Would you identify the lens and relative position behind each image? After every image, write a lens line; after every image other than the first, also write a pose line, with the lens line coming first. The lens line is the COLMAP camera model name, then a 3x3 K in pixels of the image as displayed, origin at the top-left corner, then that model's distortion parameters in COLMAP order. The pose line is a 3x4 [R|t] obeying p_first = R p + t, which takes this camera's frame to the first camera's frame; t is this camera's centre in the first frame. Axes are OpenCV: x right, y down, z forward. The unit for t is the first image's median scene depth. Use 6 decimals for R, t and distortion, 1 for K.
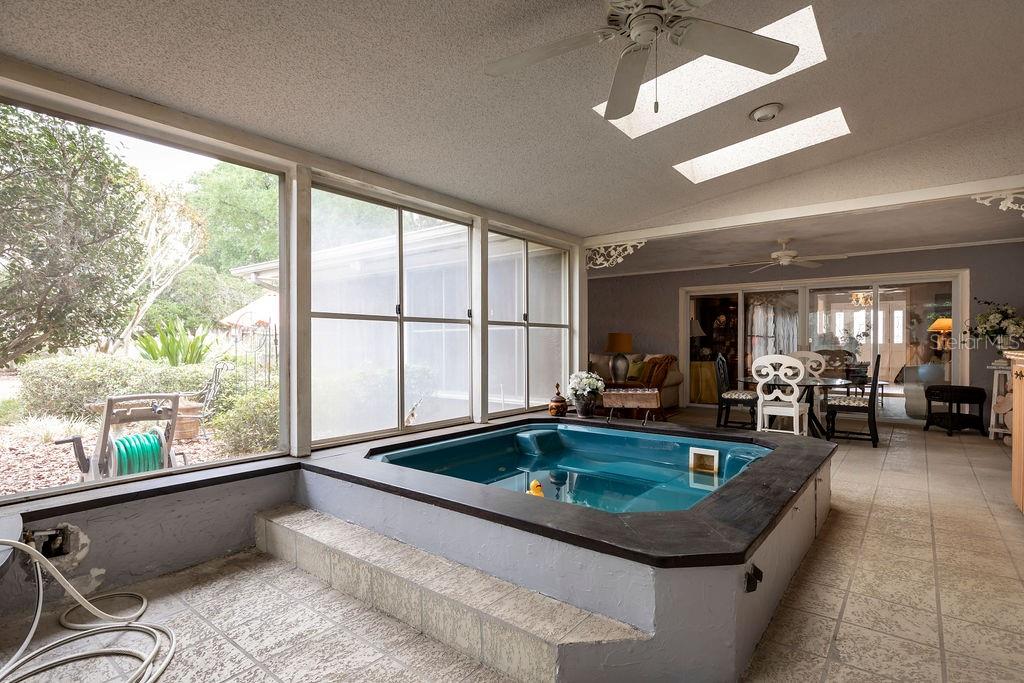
lens RADIAL K [[543.7, 0, 514.7], [0, 543.7, 346.1], [0, 0, 1]] dist [0.000676, 0.001077]
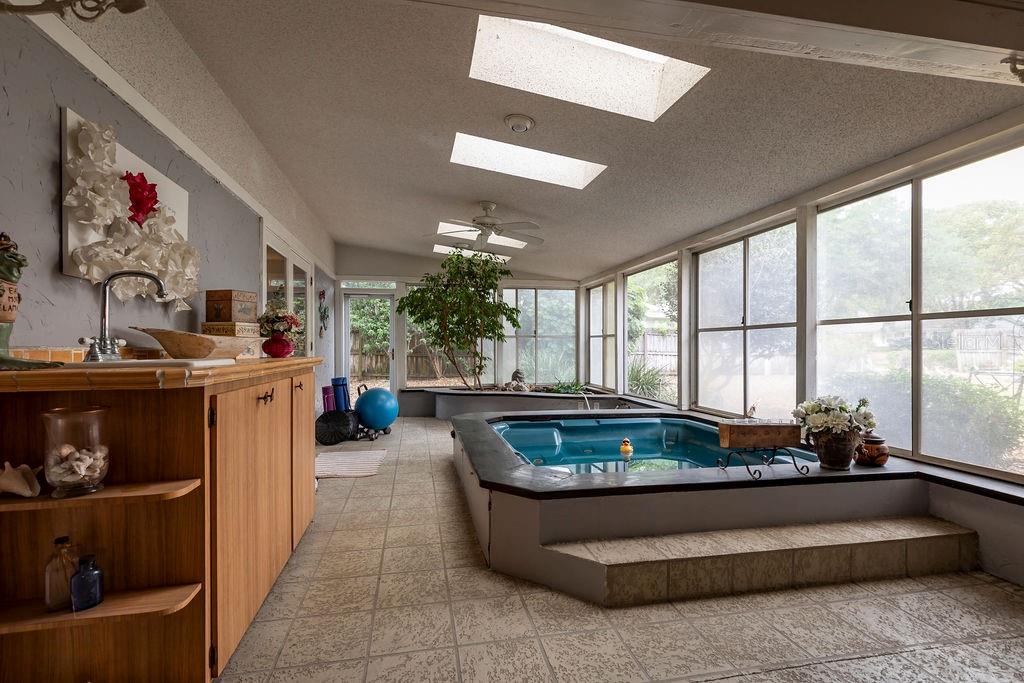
lens RADIAL K [[468.4, 0, 511.1], [0, 468.4, 345.0], [0, 0, 1]] dist [-0.000448, -0.000138]
pose [[-0.667812, -0.001014, -0.744329, 1.194200], [0.001693, 0.999994, -0.002881, -0.010214], [0.744328, -0.003185, -0.667807, 1.666674]]
